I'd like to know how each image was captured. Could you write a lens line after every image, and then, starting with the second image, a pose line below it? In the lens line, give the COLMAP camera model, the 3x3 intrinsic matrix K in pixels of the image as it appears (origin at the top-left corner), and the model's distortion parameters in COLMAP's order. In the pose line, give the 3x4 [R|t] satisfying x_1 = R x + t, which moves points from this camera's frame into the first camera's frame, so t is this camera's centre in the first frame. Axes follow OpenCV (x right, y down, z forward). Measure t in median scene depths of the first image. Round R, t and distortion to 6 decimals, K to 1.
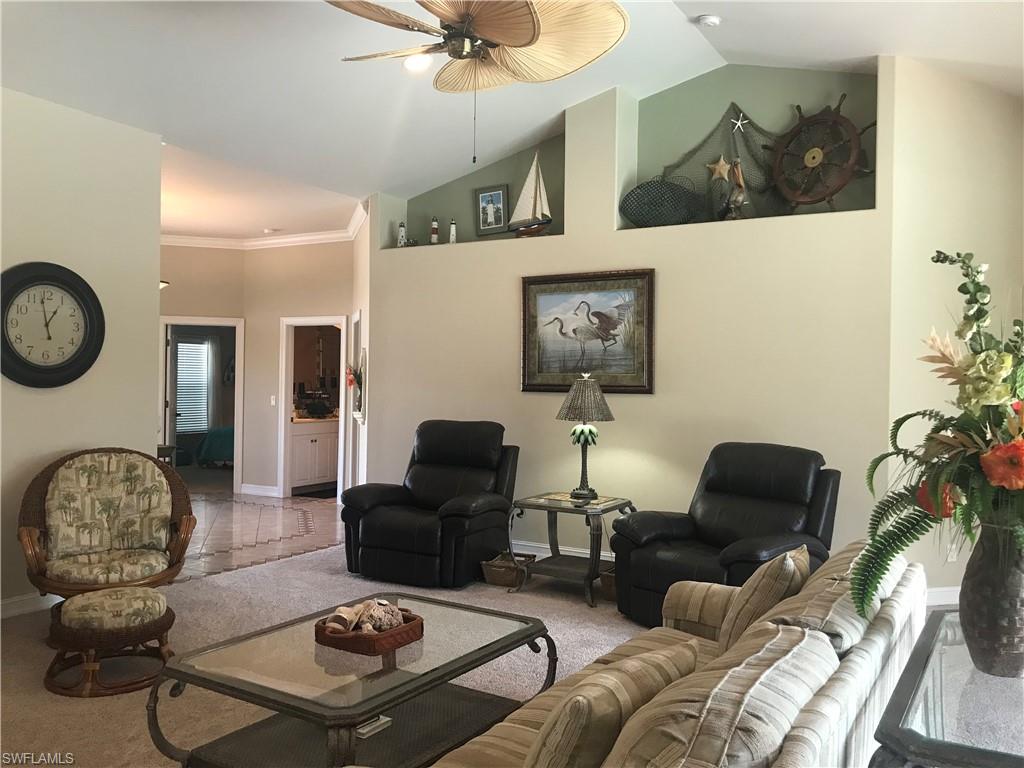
lens RADIAL K [[847.0, 0, 508.8], [0, 847.0, 386.0], [0, 0, 1]] dist [0.037130, -0.038631]
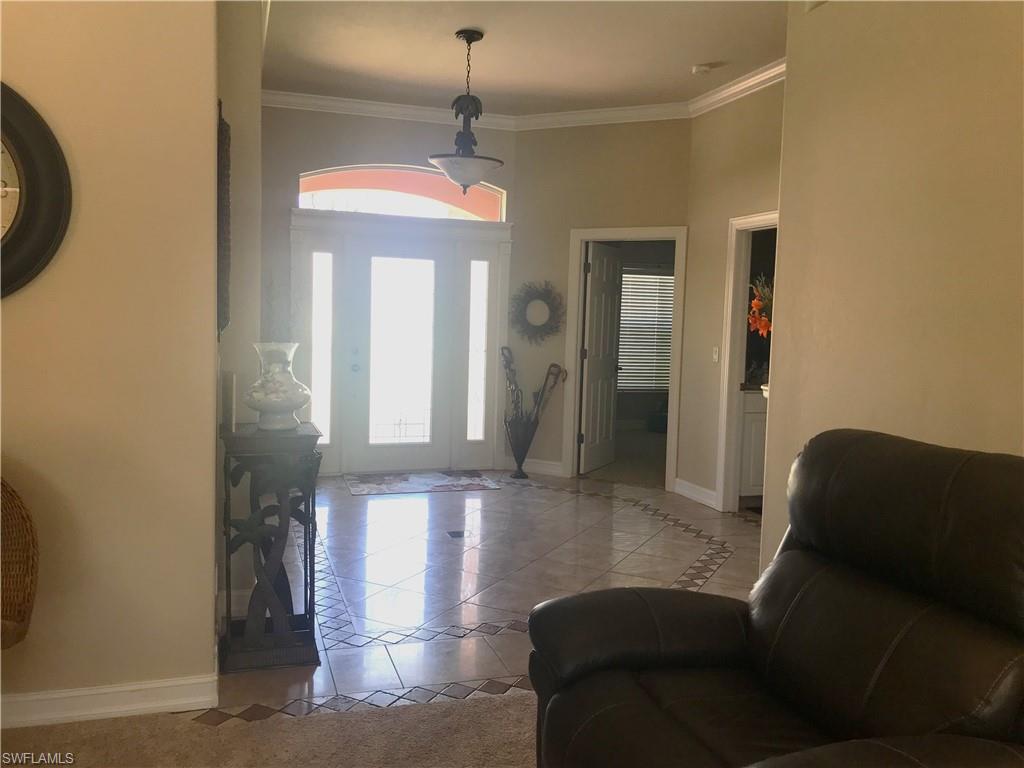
lens RADIAL K [[847.0, 0, 512.1], [0, 847.0, 384.8], [0, 0, 1]] dist [0.037130, -0.038631]
pose [[0.757343, 0.061656, -0.650100, 0.016769], [-0.020843, 0.997308, 0.070304, -0.001324], [0.652685, -0.039695, 0.756589, 0.425193]]
